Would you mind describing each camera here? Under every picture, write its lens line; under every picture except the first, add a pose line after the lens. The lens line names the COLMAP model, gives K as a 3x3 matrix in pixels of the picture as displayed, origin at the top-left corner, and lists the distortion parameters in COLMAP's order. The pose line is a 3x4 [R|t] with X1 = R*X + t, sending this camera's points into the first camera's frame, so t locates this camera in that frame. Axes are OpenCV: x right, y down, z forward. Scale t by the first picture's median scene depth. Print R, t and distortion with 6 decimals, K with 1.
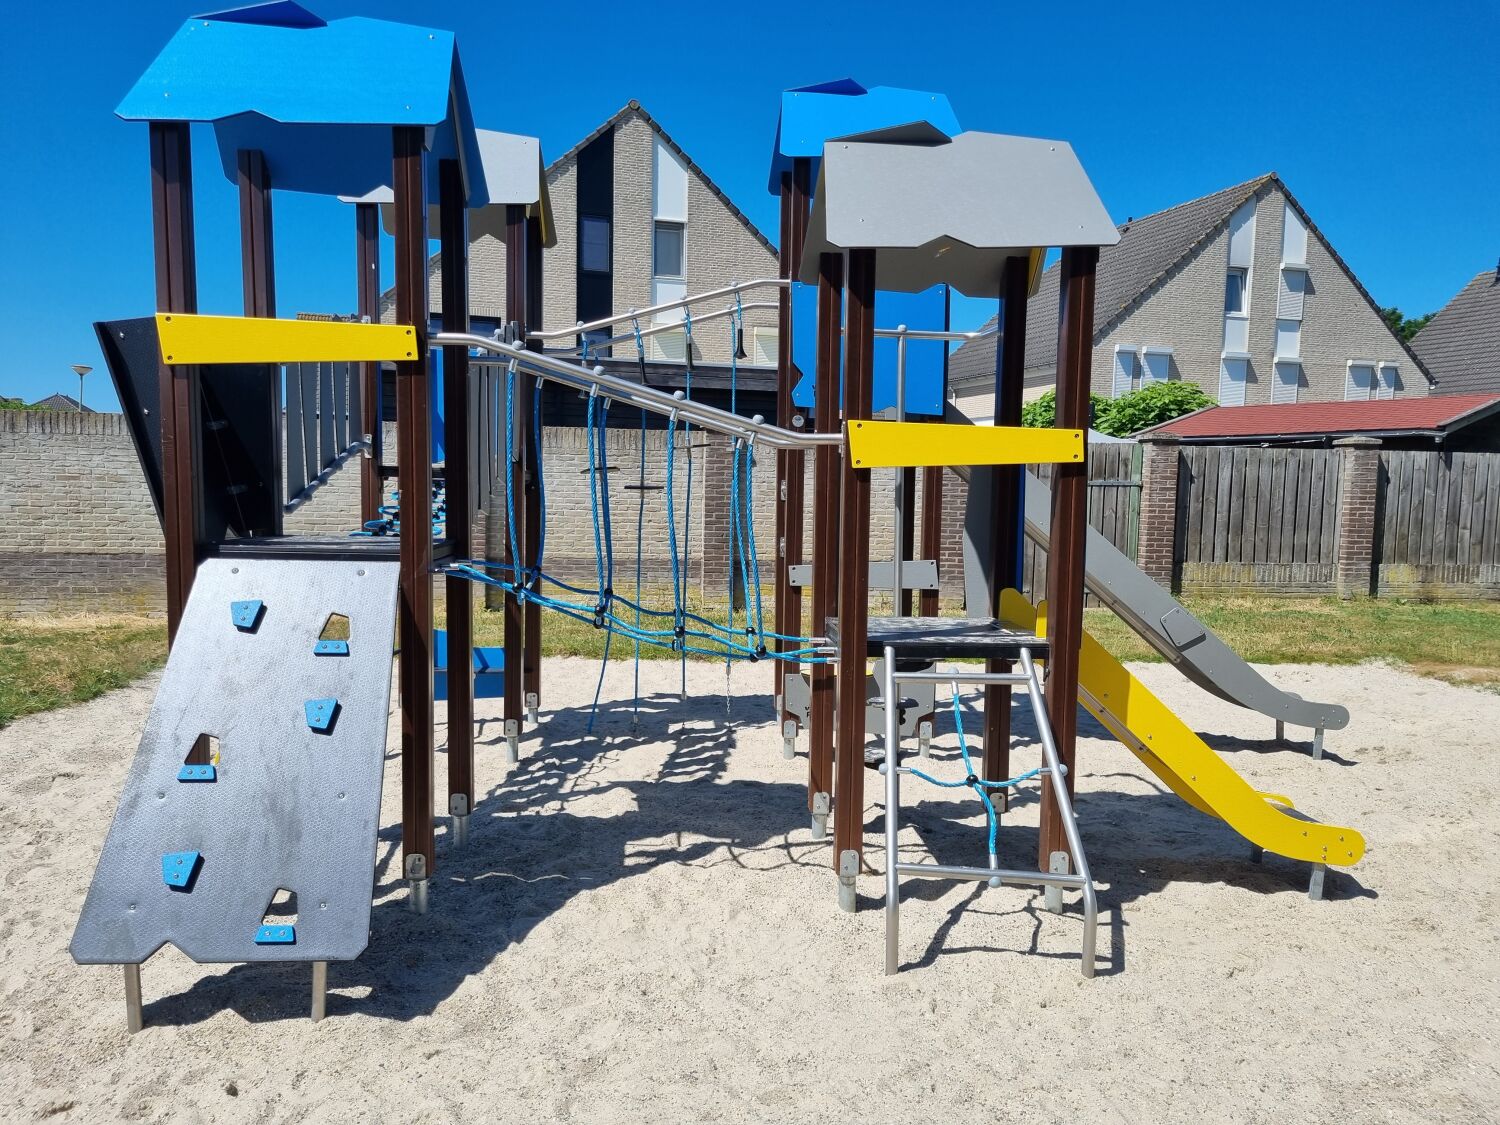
lens RADIAL K [[1129.3, 0, 739.1], [0, 1129.3, 576.6], [0, 0, 1]] dist [0.055121, -0.037092]
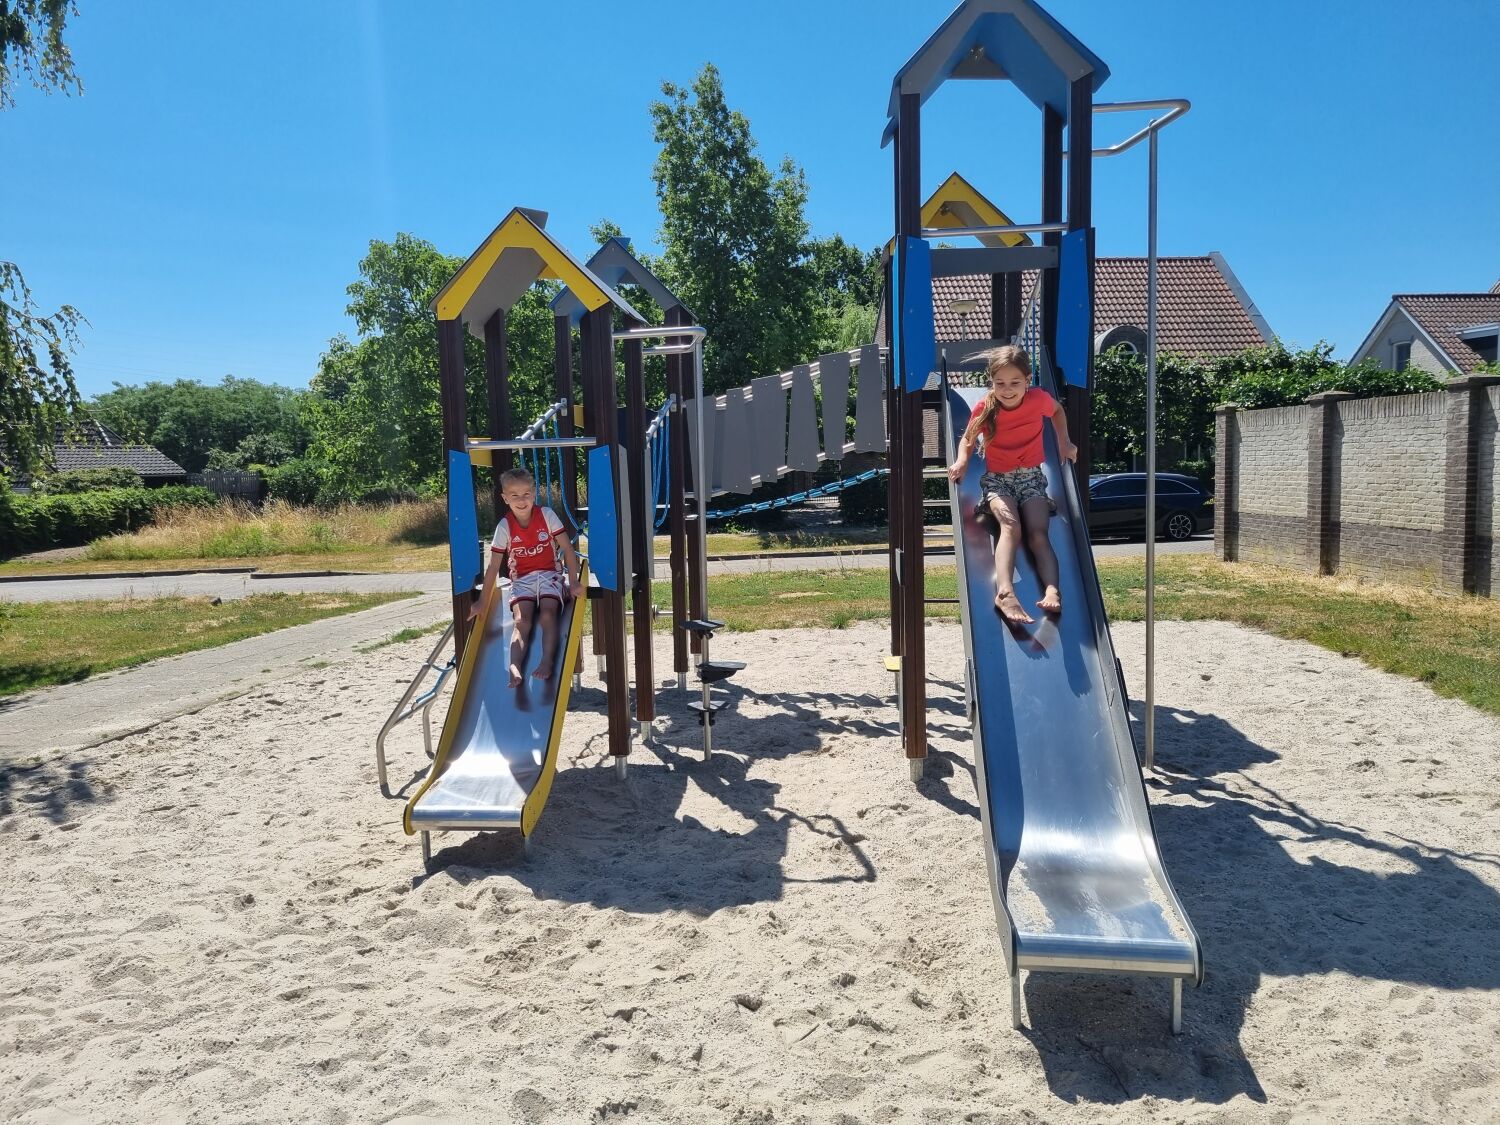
lens RADIAL K [[1129.3, 0, 723.6], [0, 1129.3, 553.5], [0, 0, 1]] dist [0.055121, -0.037092]
pose [[-0.161140, 0.061799, -0.984995, 0.540100], [-0.055414, 0.995897, 0.071549, -0.035734], [0.985375, 0.066111, -0.157055, 0.514828]]
